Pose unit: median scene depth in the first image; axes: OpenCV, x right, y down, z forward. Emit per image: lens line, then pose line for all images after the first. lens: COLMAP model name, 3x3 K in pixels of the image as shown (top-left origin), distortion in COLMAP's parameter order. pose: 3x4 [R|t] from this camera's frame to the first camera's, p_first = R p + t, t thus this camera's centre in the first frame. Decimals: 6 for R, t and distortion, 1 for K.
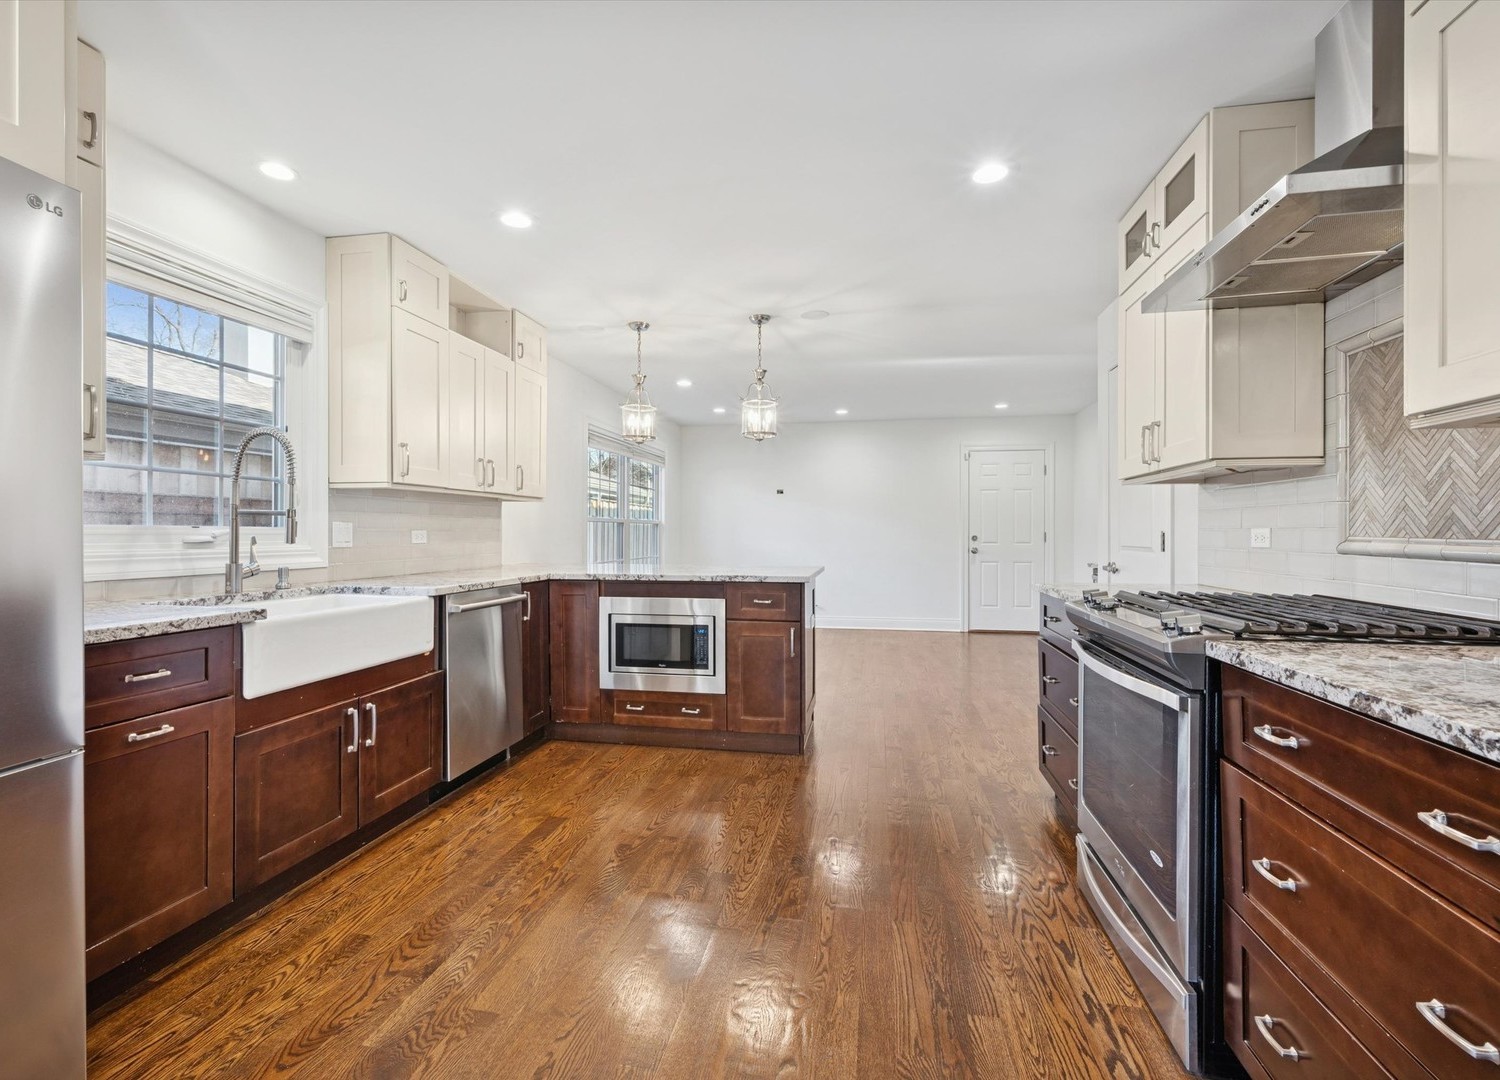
lens RADIAL K [[658.5, 0, 775.5], [0, 658.5, 536.3], [0, 0, 1]] dist [-0.001970, -0.000422]
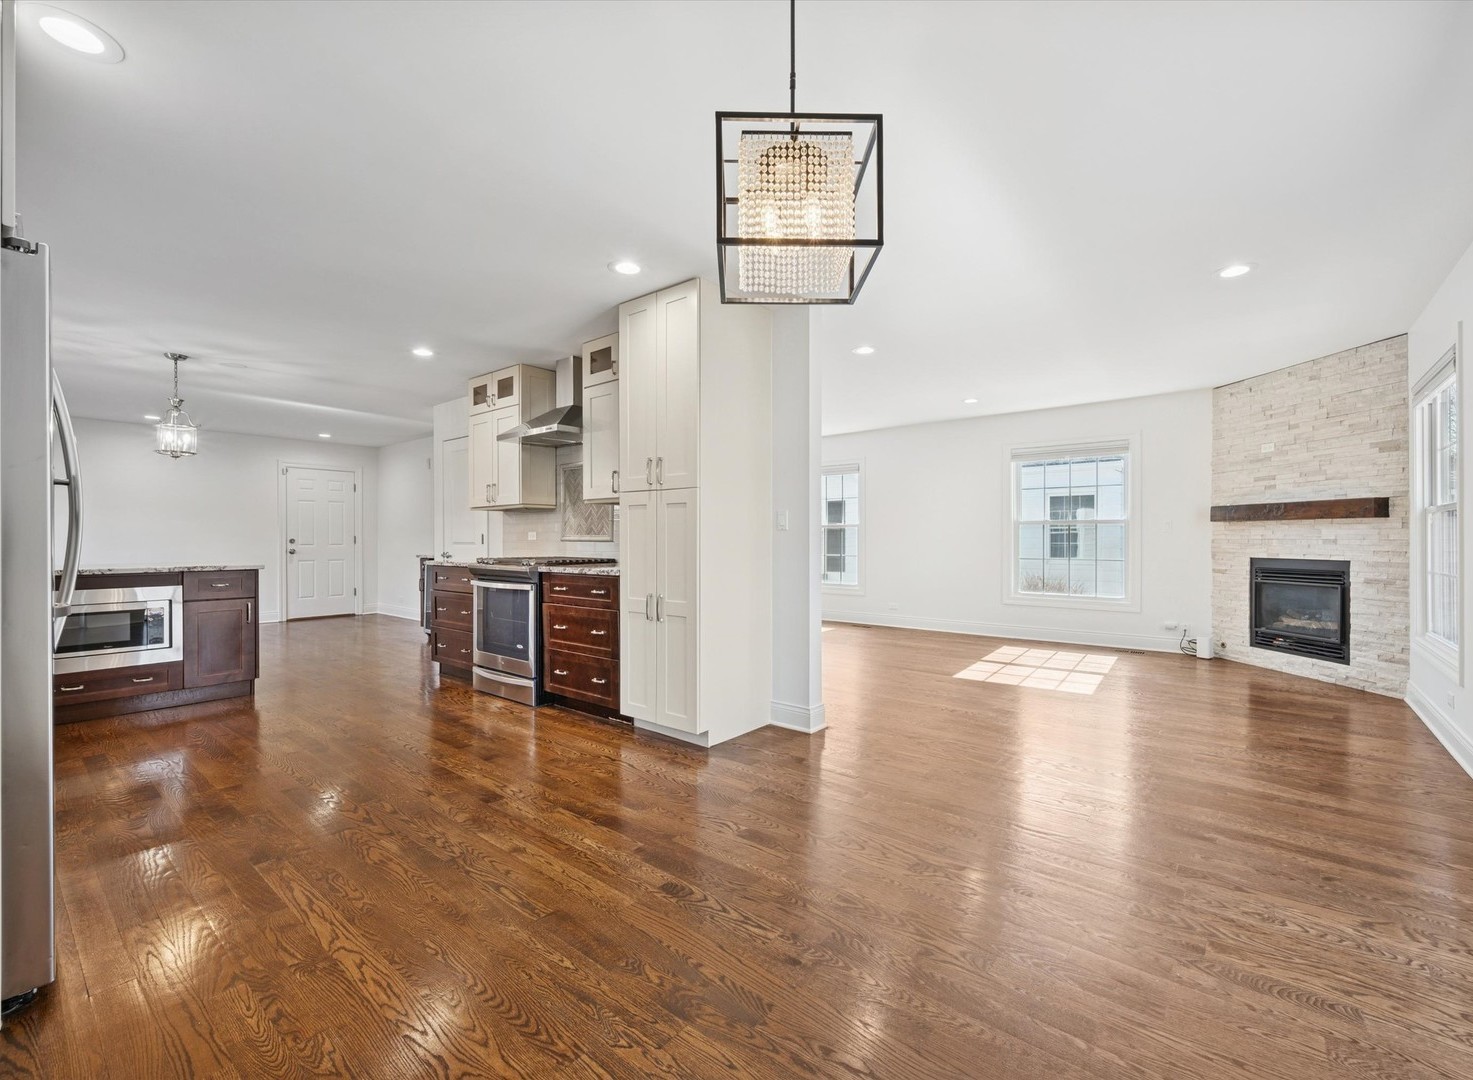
lens RADIAL K [[604.4, 0, 730.8], [0, 604.4, 537.9], [0, 0, 1]] dist [0.011259, 0.000106]
pose [[0.497410, -0.001110, 0.867515, -0.802086], [0.007556, 0.999967, -0.003053, 0.020956], [-0.867483, 0.008074, 0.497402, -0.712188]]
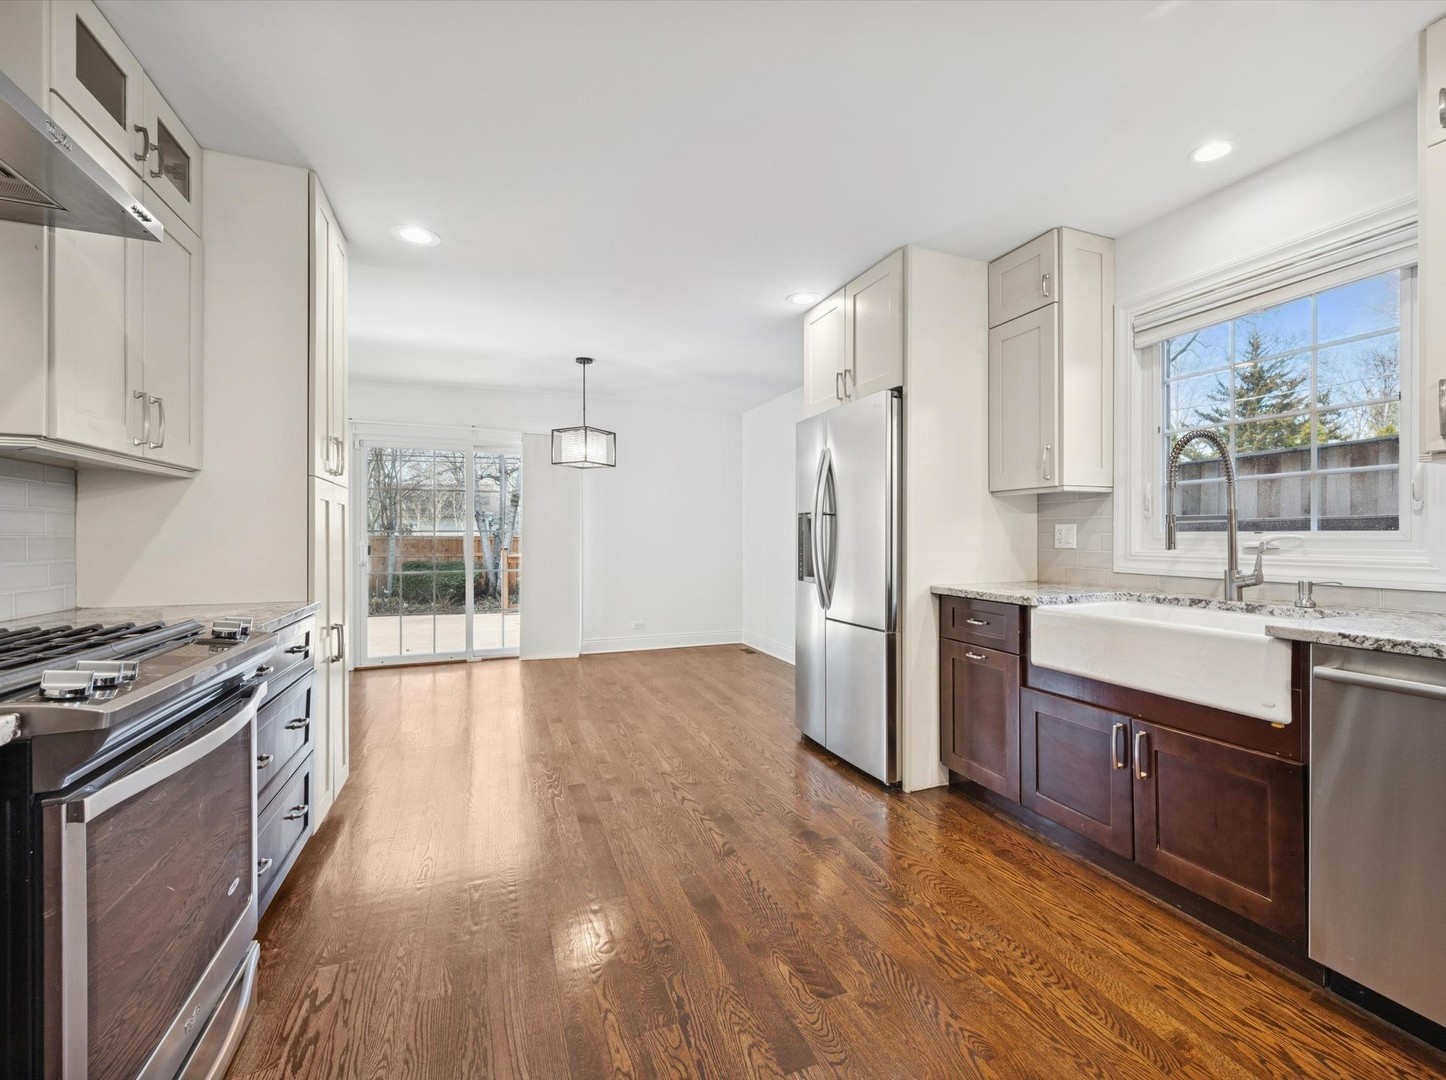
lens RADIAL K [[601.3, 0, 728.0], [0, 601.3, 536.8], [0, 0, 1]] dist [-0.019667, 0.000760]
pose [[-0.867120, 0.000279, -0.498099, 0.250795], [-0.002158, 0.999988, 0.004316, -0.009471], [0.498095, 0.004817, -0.867109, 1.347759]]
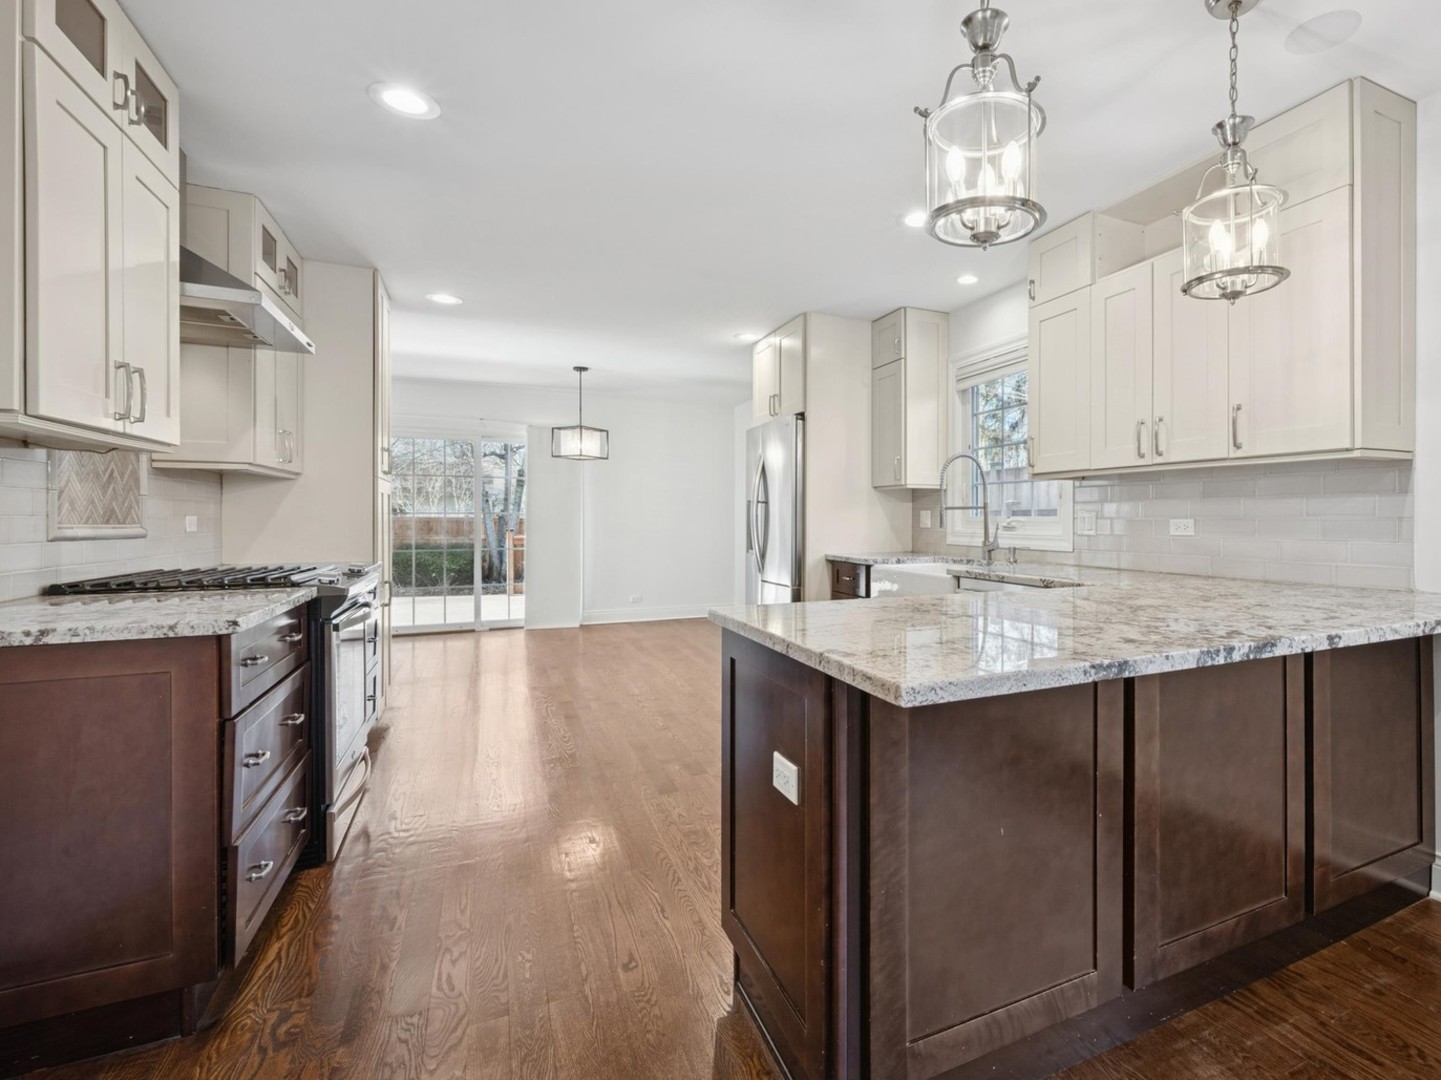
lens RADIAL K [[632.3, 0, 820.3], [0, 632.3, 522.7], [0, 0, 1]] dist [-0.041619, -0.003641]
pose [[-0.810803, 0.002454, -0.585314, 0.346632], [-0.004472, 0.999936, 0.010388, -0.013990], [0.585302, 0.011041, -0.810740, 1.917086]]
